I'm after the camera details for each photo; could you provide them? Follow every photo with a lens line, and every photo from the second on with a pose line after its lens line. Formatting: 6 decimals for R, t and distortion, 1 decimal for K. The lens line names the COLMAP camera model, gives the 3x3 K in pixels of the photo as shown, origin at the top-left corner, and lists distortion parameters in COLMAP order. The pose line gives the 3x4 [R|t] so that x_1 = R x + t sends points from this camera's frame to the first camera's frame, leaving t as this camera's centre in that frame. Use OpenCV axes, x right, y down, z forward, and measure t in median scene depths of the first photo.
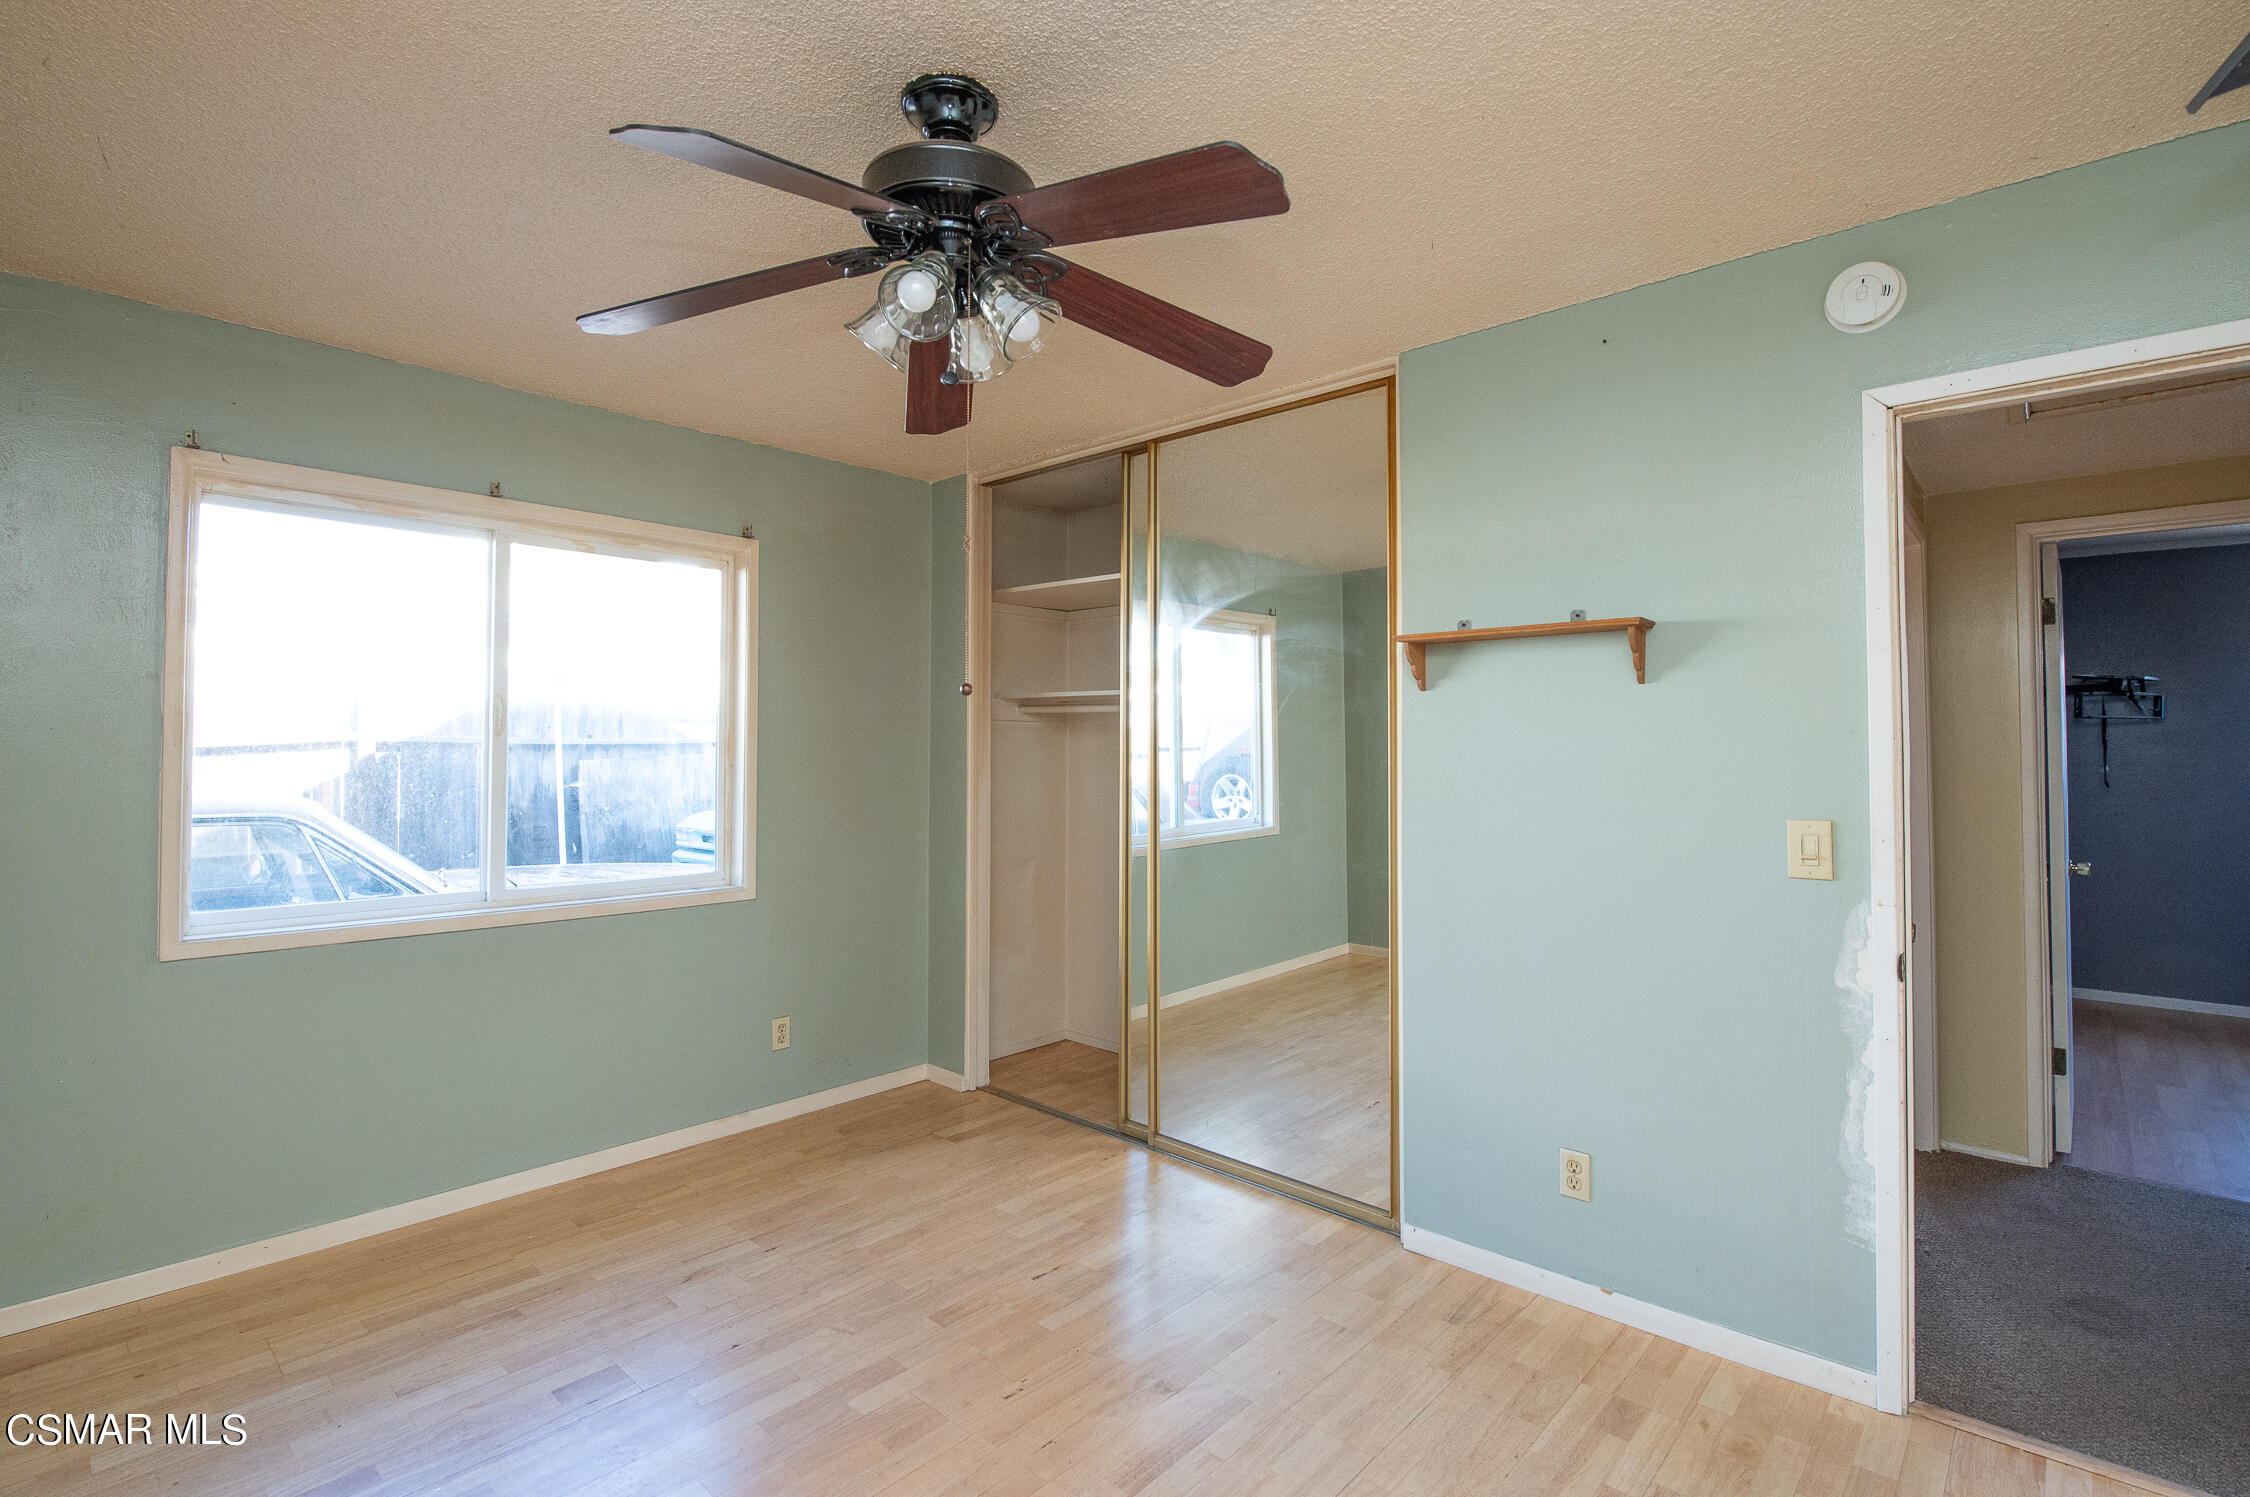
lens RADIAL K [[1029.1, 0, 1113.4], [0, 1029.1, 743.3], [0, 0, 1]] dist [-0.005607, -0.000992]
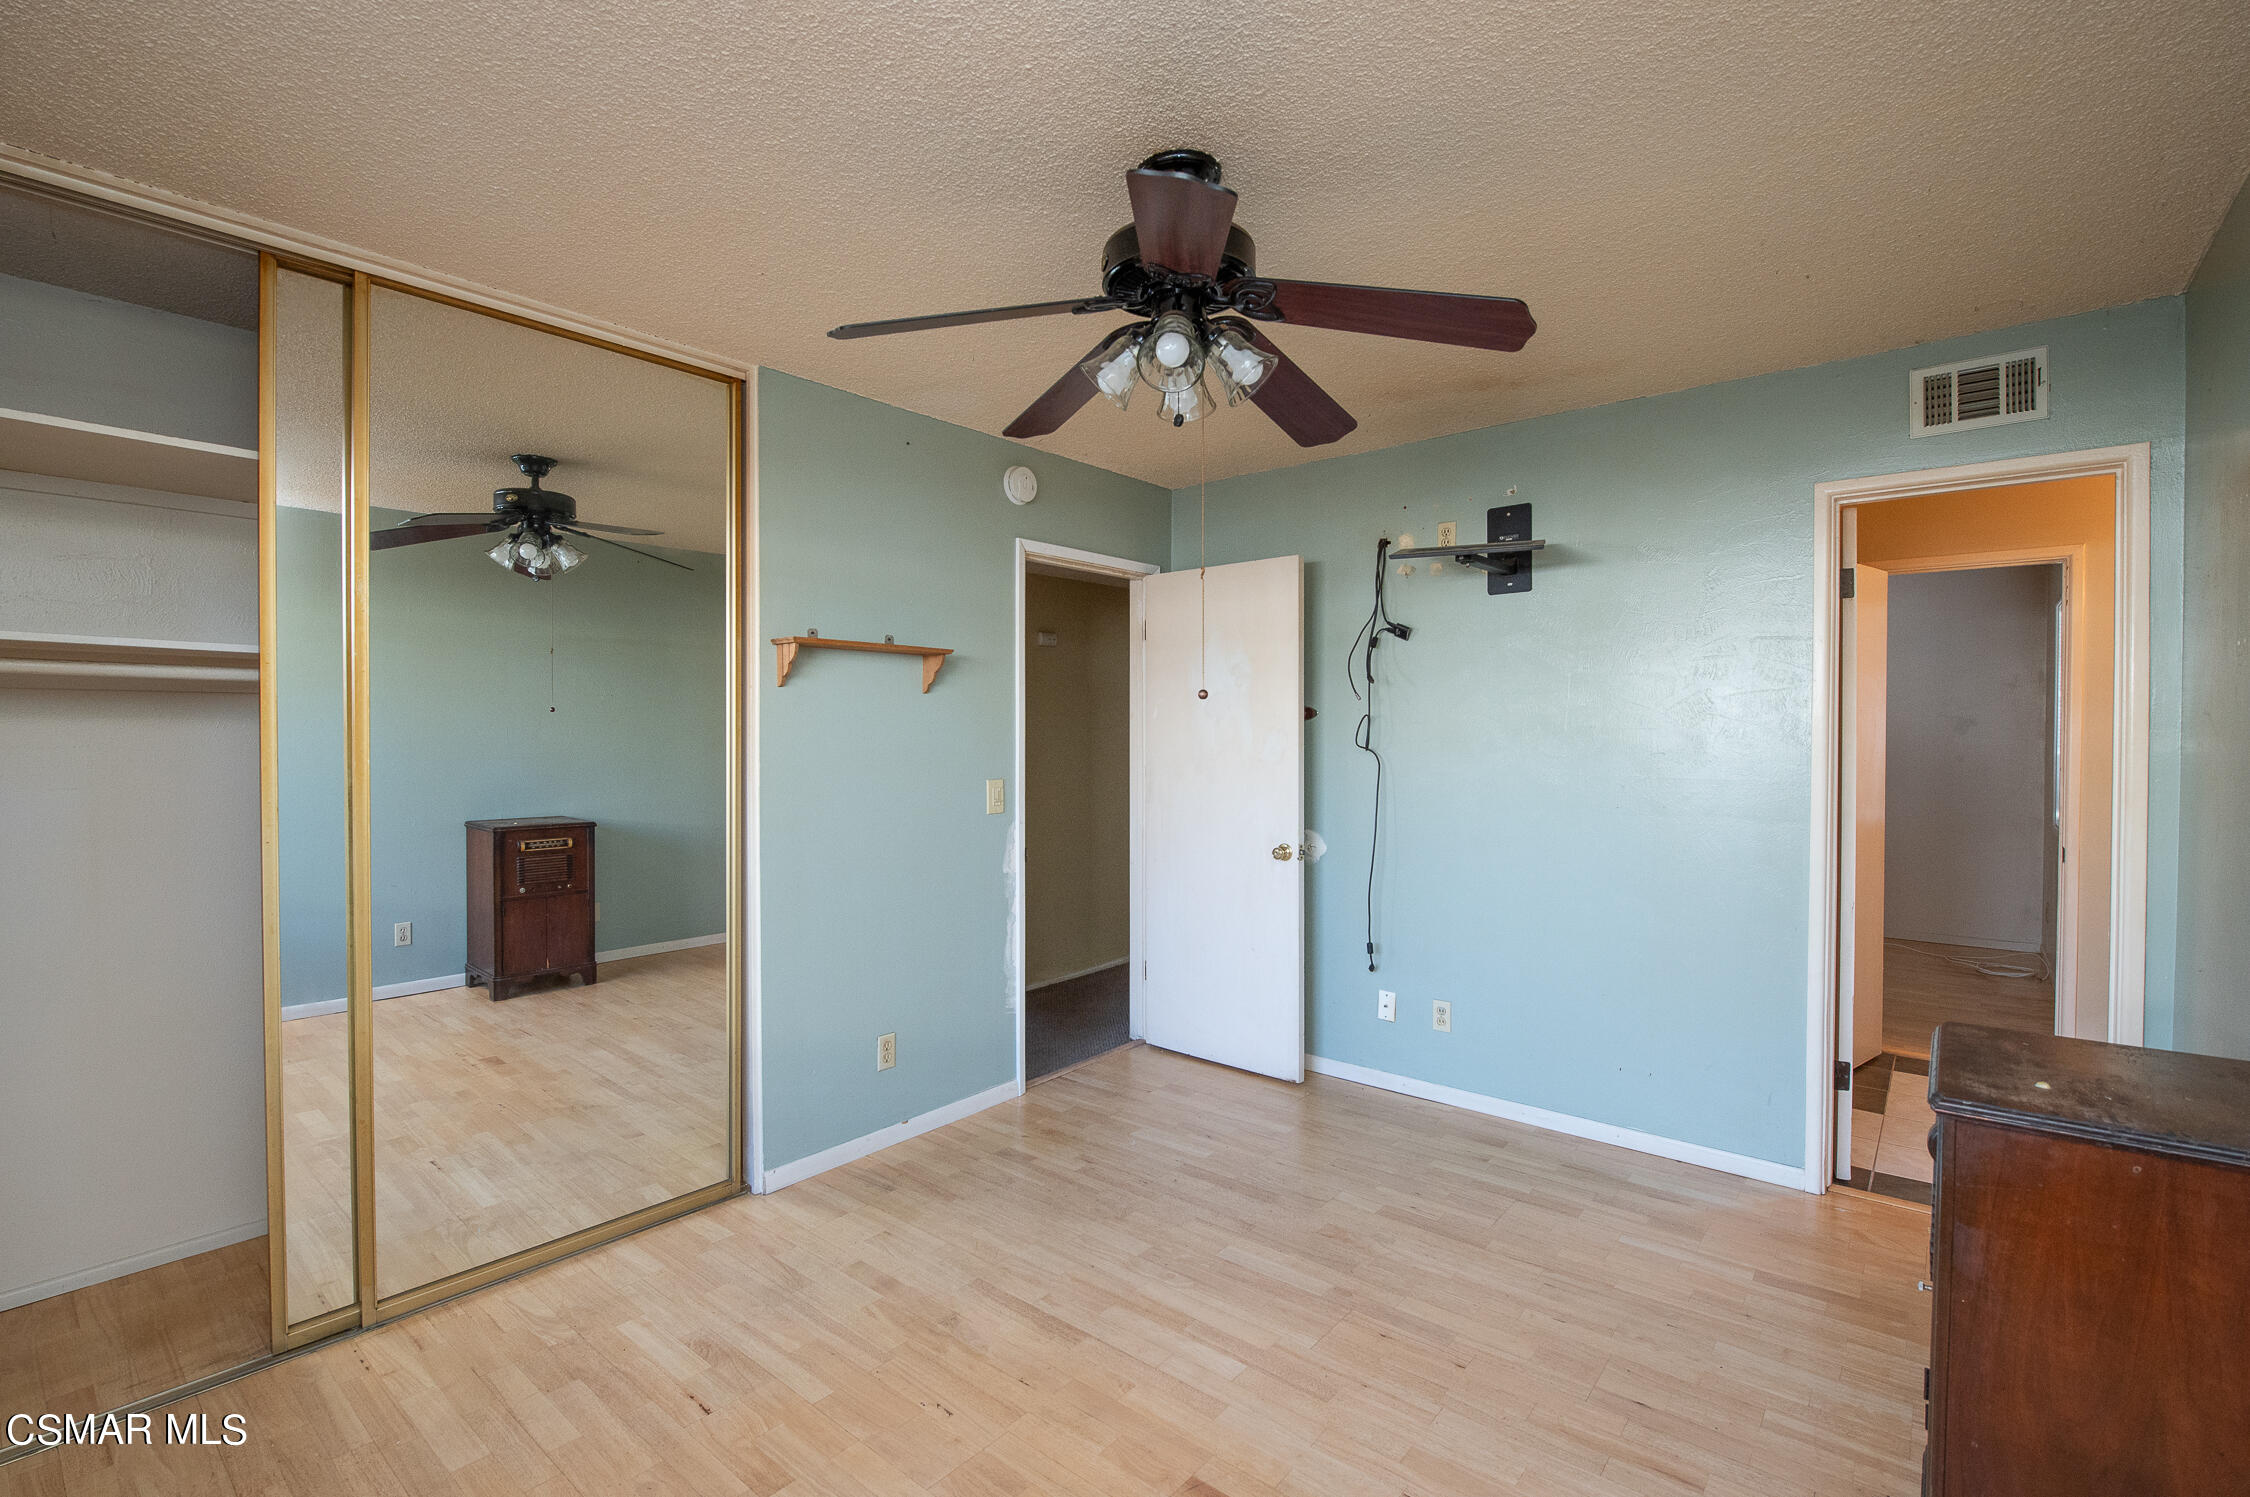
lens RADIAL K [[1029.1, 0, 1107.9], [0, 1029.1, 749.0], [0, 0, 1]] dist [-0.005607, -0.000992]
pose [[-0.041535, -0.020882, 0.998919, -0.927904], [-0.014923, 0.999683, 0.020277, -0.012047], [-0.999026, -0.014065, -0.041833, 0.781537]]
